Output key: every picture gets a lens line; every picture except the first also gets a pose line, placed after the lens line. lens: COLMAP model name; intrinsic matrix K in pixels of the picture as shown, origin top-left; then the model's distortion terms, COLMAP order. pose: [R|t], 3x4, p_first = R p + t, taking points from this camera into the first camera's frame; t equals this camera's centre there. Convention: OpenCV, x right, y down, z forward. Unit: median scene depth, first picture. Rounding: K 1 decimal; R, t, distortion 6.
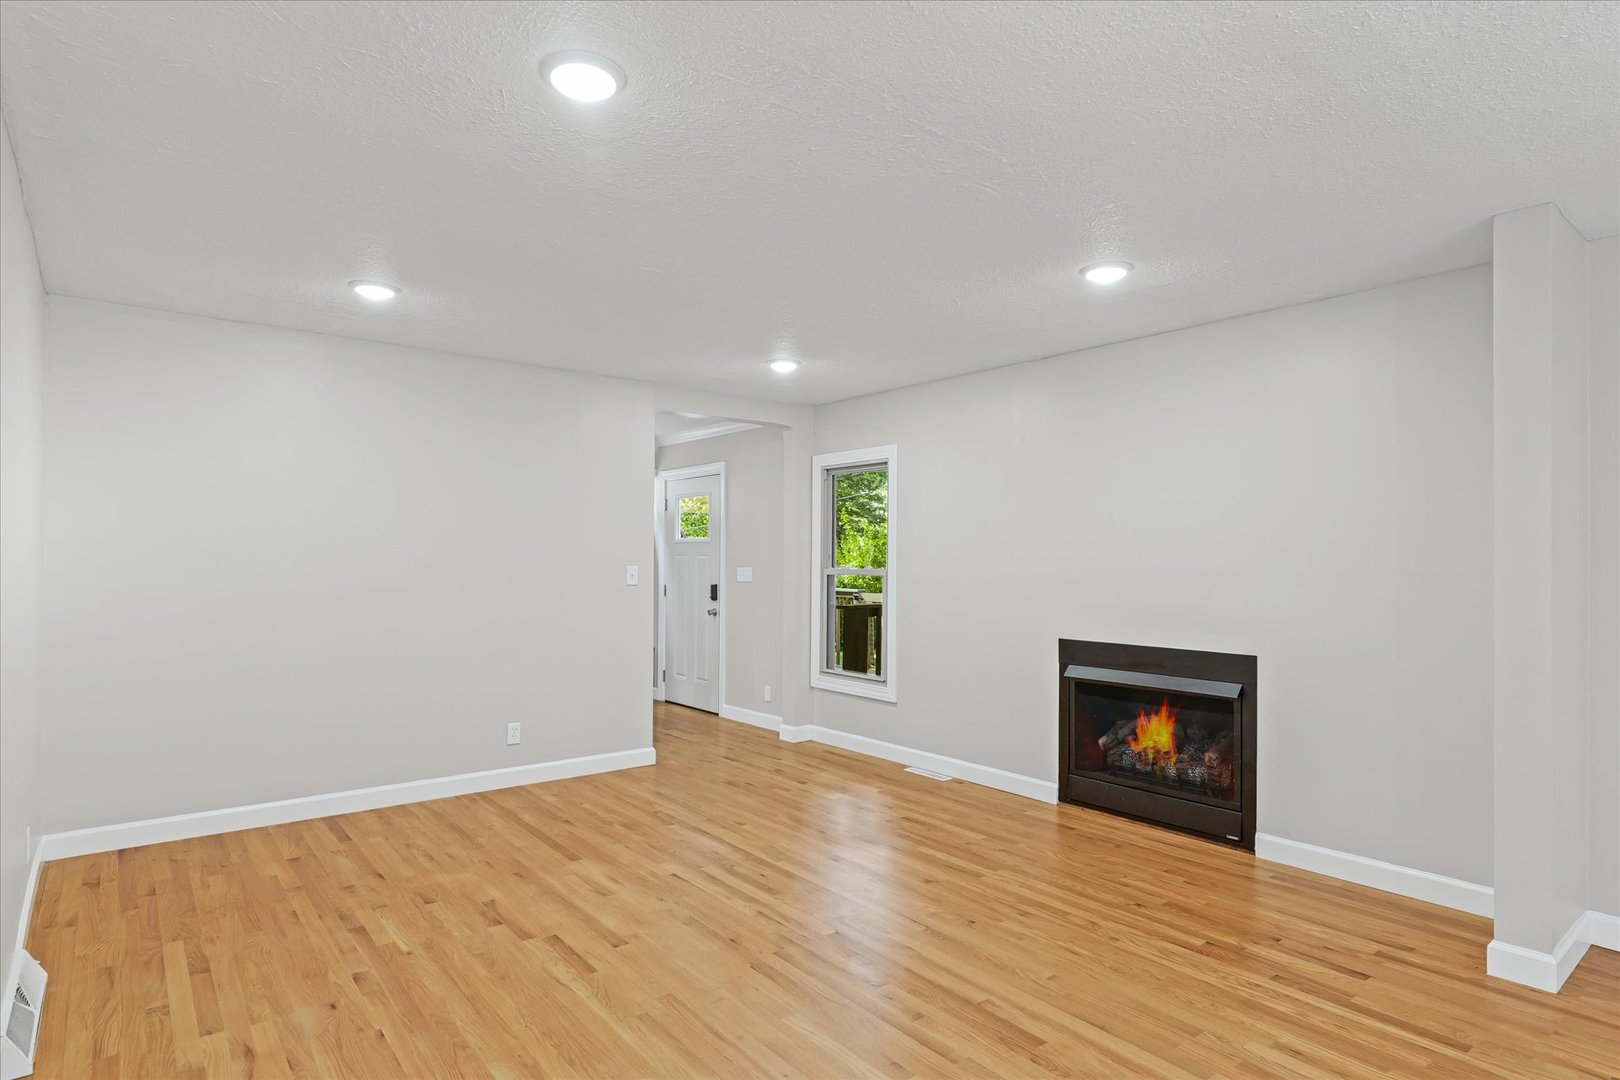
lens RADIAL K [[811.2, 0, 756.2], [0, 811.2, 607.7], [0, 0, 1]] dist [0.000986, 0.000588]
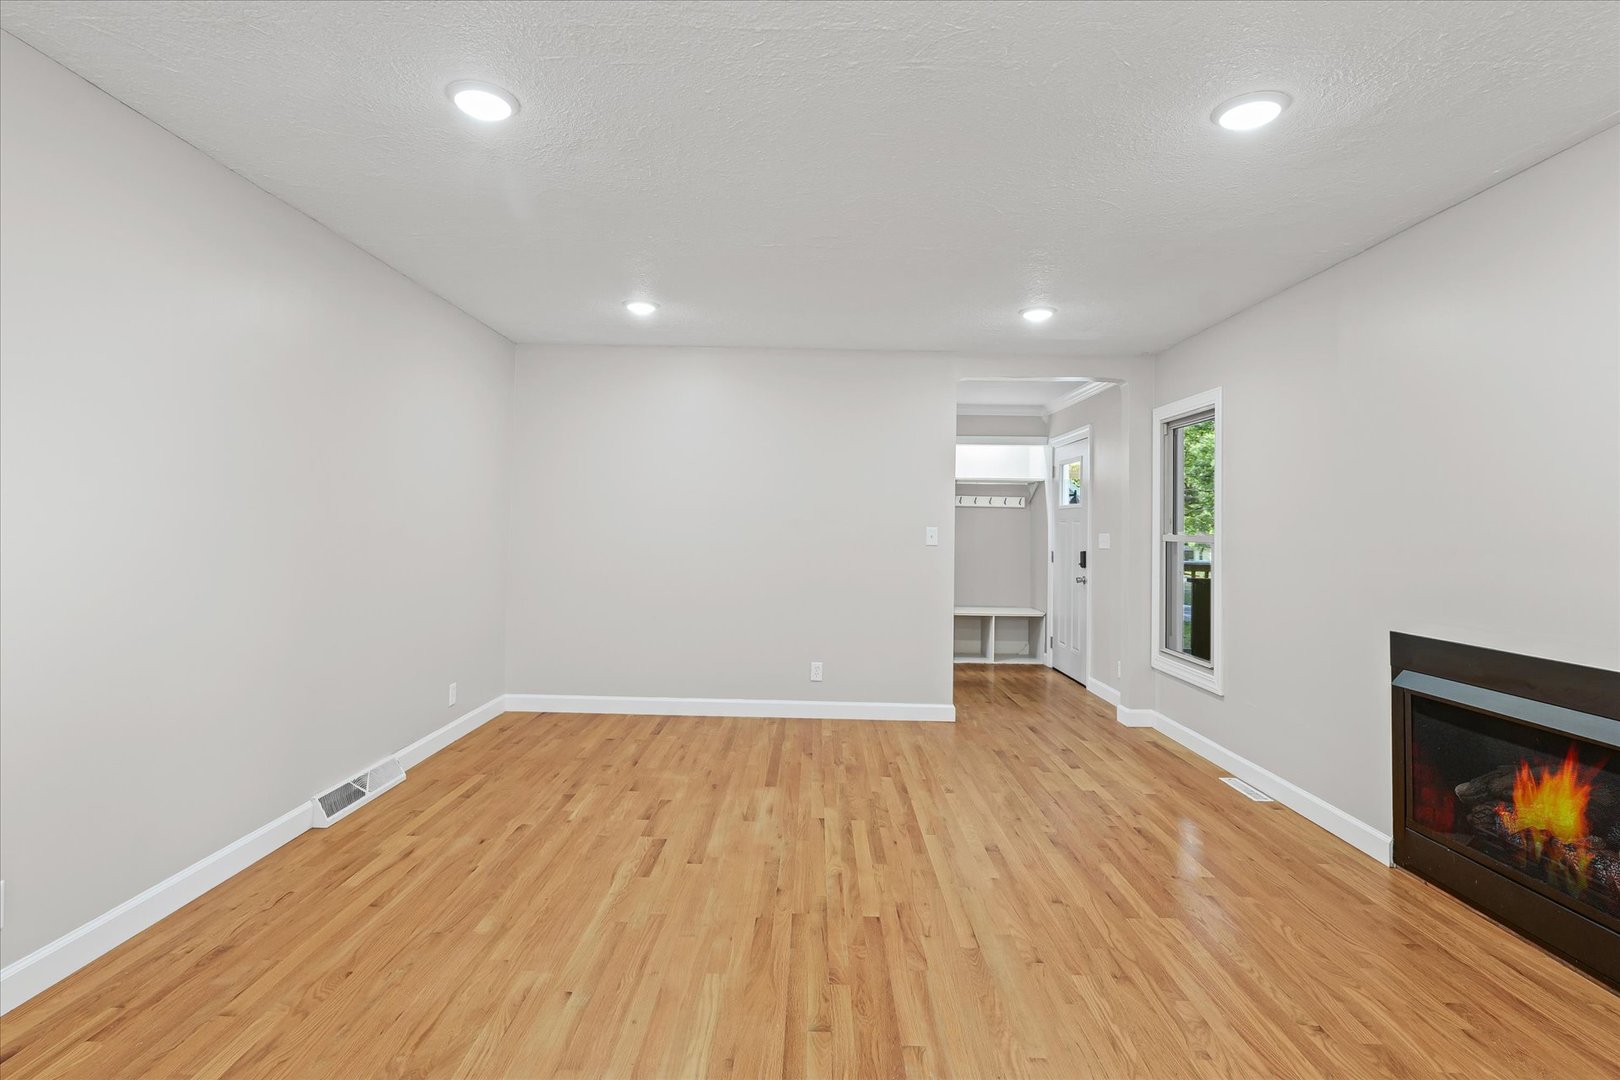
lens RADIAL K [[731.7, 0, 817.2], [0, 731.7, 547.4], [0, 0, 1]] dist [-0.000111, 0.000799]
pose [[0.808471, 0.027939, -0.587873, 0.349785], [-0.050679, 0.998467, -0.022243, 0.003931], [0.586350, 0.047776, 0.808648, 0.184589]]
